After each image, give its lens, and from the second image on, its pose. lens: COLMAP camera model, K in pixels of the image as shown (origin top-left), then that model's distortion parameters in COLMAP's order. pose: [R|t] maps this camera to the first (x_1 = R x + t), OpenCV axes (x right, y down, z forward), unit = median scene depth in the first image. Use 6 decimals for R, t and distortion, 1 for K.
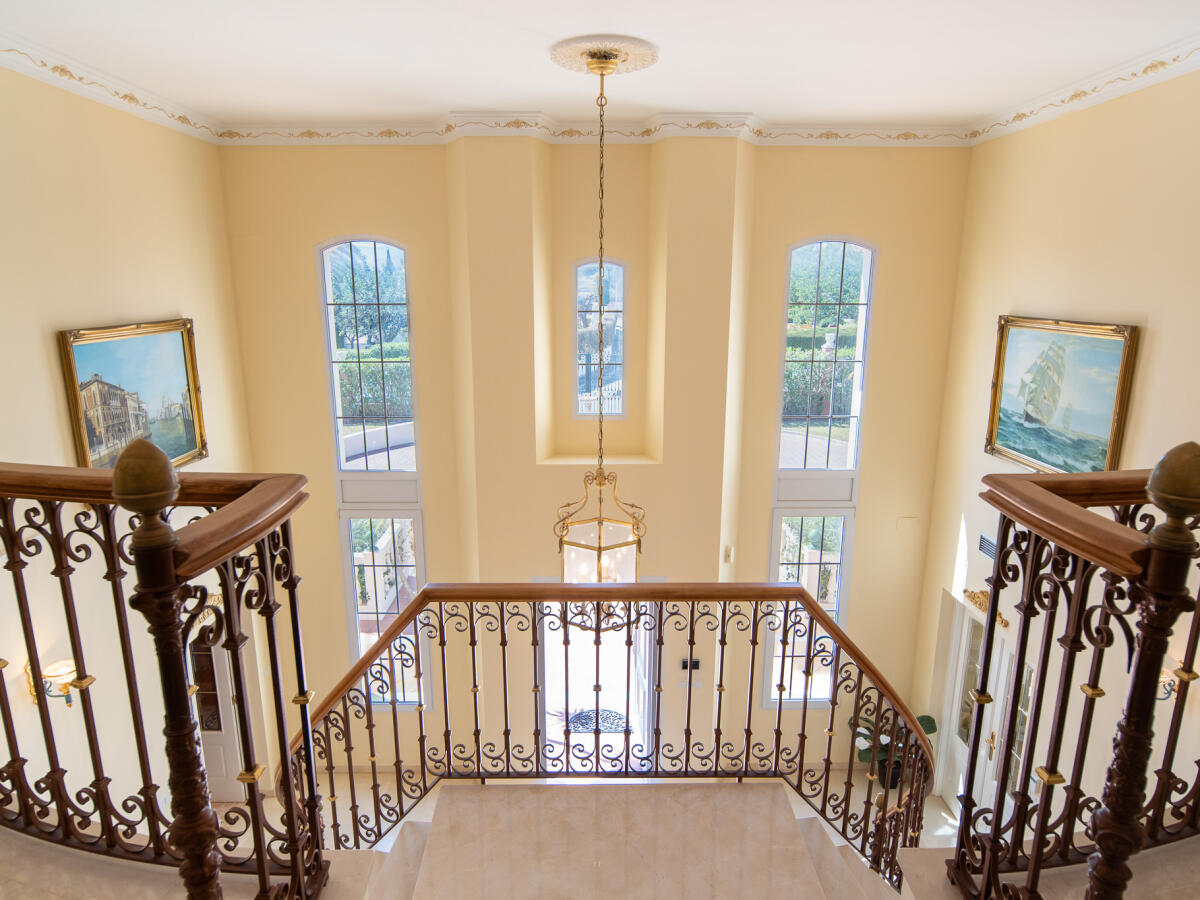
lens RADIAL K [[724.0, 0, 597.1], [0, 724.0, 450.7], [0, 0, 1]] dist [0.002043, 0.005646]
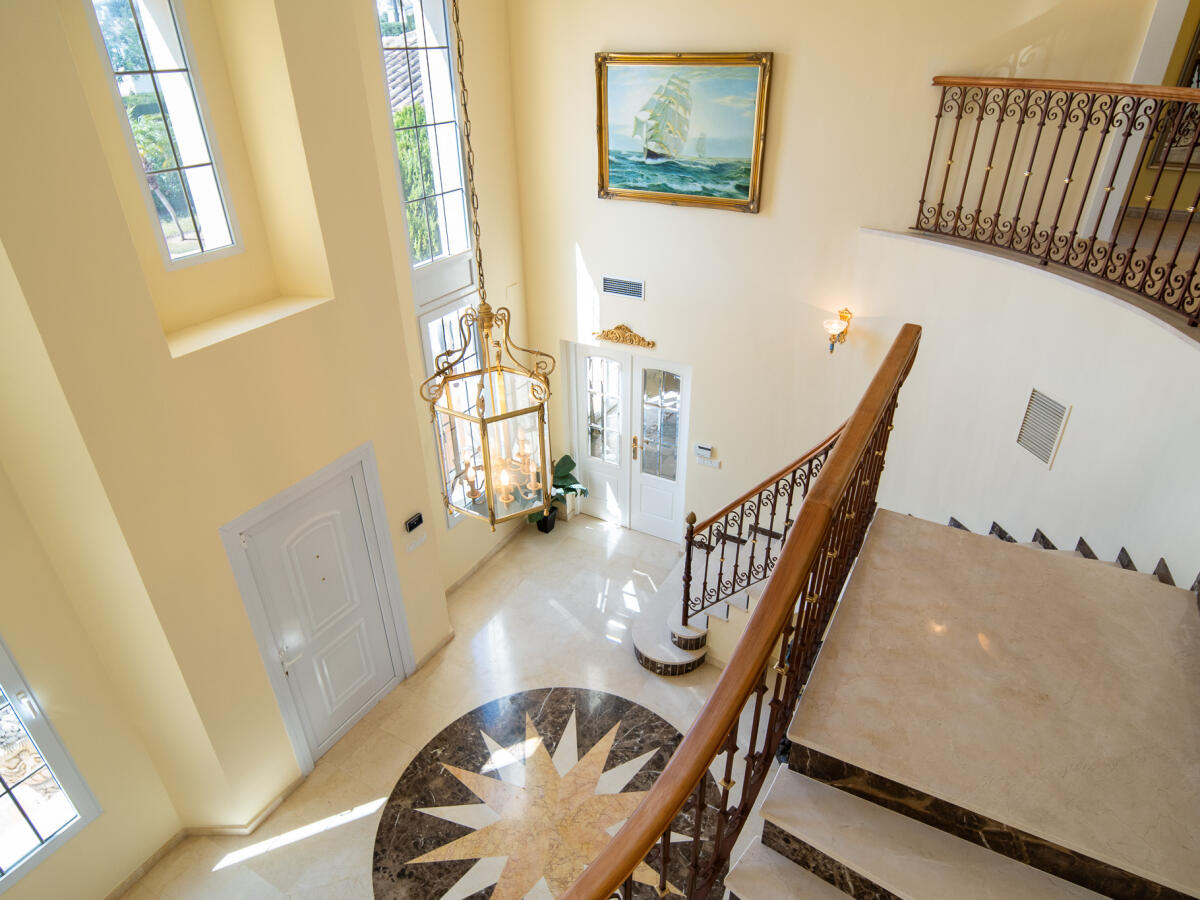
lens RADIAL K [[724.0, 0, 599.4], [0, 724.0, 446.9], [0, 0, 1]] dist [0.002043, 0.005646]
pose [[0.494811, -0.435399, 0.752057, -0.466606], [0.207784, 0.899603, 0.384109, -0.086221], [-0.843794, -0.033796, 0.535603, 0.473168]]
